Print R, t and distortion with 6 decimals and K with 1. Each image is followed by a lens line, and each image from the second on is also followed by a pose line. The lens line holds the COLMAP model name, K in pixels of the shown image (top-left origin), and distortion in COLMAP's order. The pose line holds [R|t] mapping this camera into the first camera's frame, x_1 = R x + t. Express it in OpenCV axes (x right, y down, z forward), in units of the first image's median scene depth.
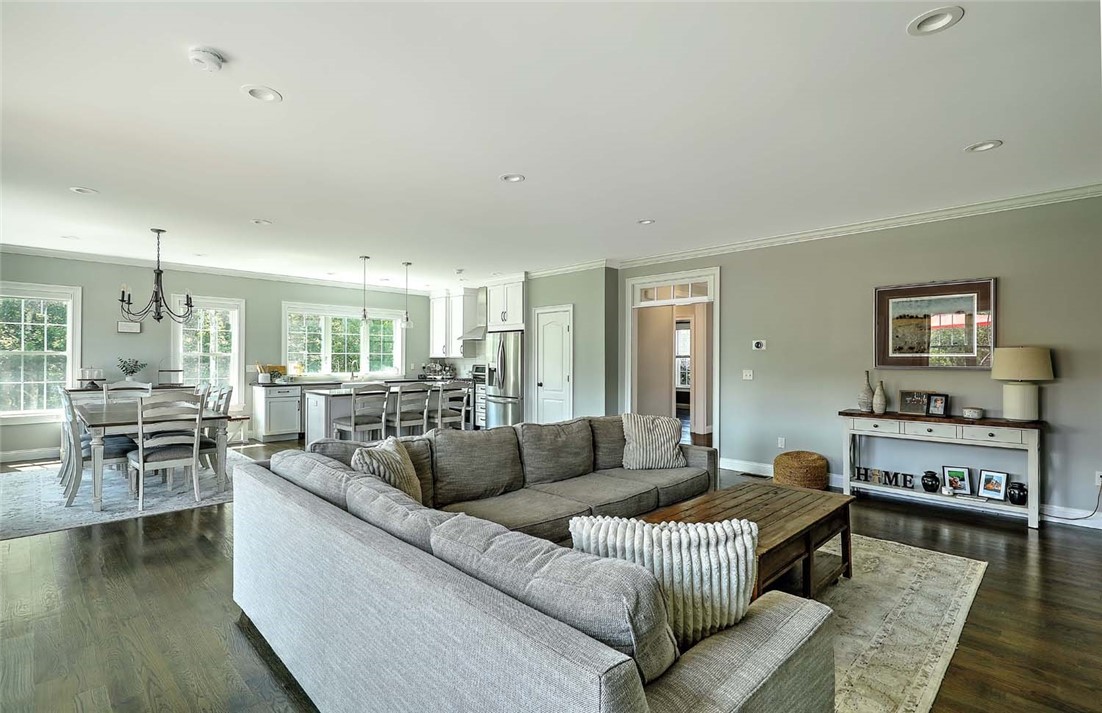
lens RADIAL K [[512.4, 0, 553.8], [0, 512.4, 356.3], [0, 0, 1]] dist [-0.001349, -0.000147]
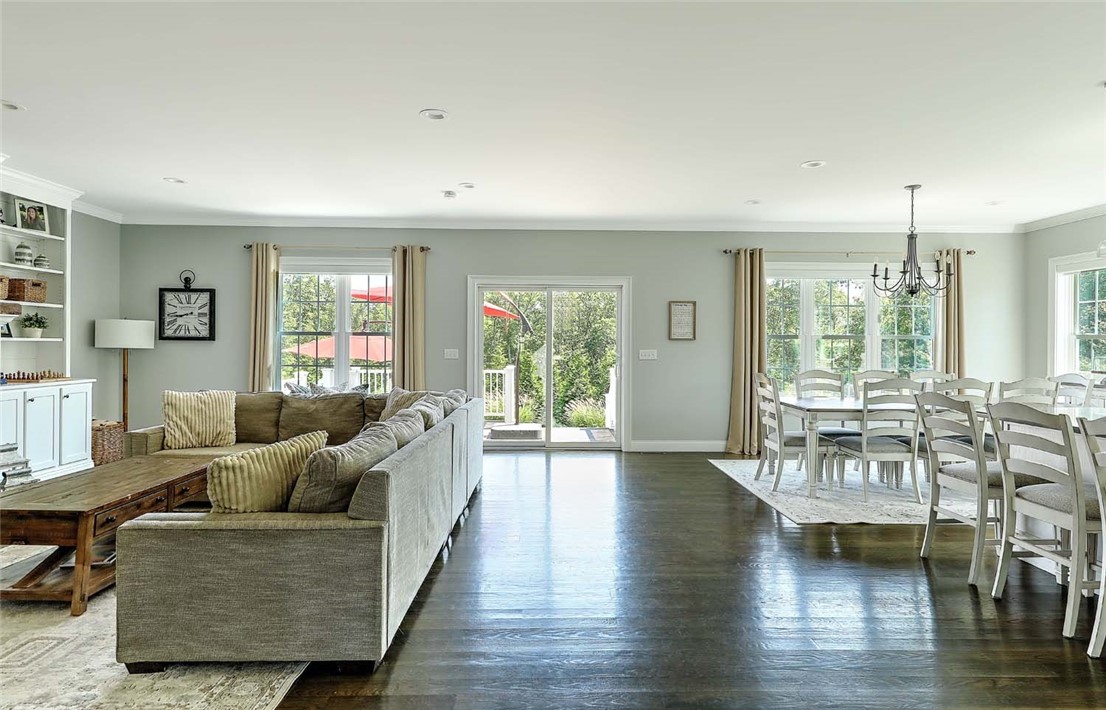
lens RADIAL K [[611.0, 0, 558.0], [0, 611.0, 346.1], [0, 0, 1]] dist [0.007190, 0.000658]
pose [[-0.690244, -0.004226, -0.723565, 0.228021], [-0.005064, 0.999987, -0.001009, 0.011313], [0.723559, 0.002968, -0.690256, 0.869567]]
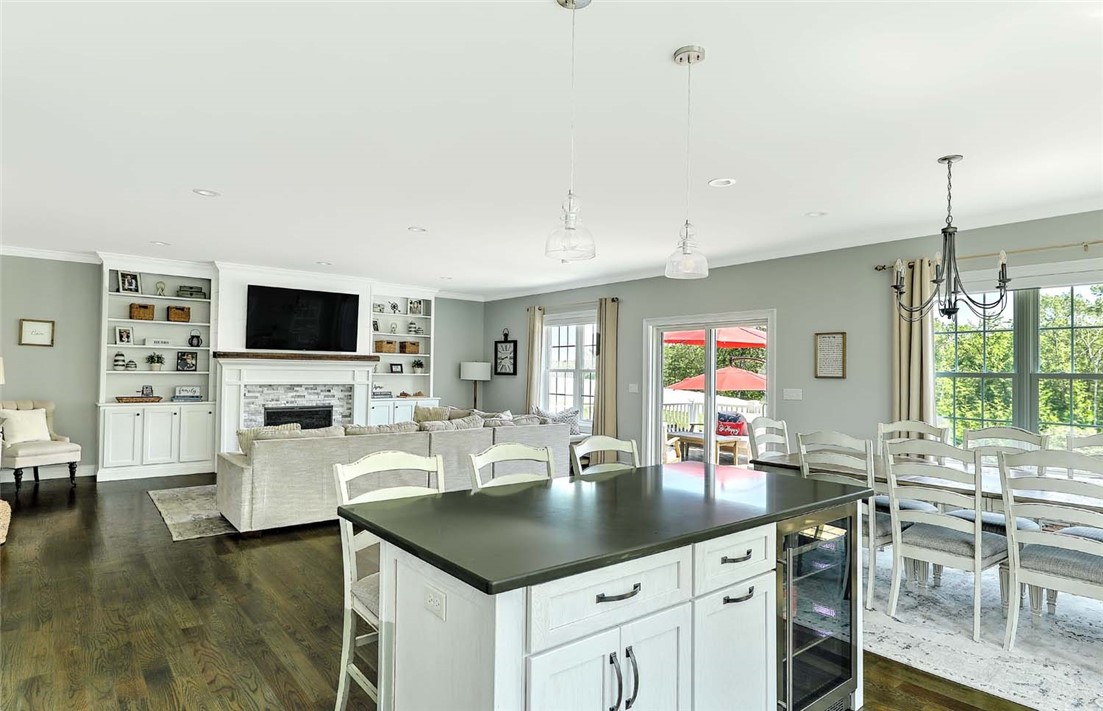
lens RADIAL K [[606.9, 0, 564.3], [0, 606.9, 359.4], [0, 0, 1]] dist [0.006425, 0.002395]
pose [[-0.995826, -0.012903, 0.090361, -0.286771], [-0.015219, 0.999572, -0.024994, 0.001858], [-0.089999, -0.026265, -0.995595, 1.171779]]
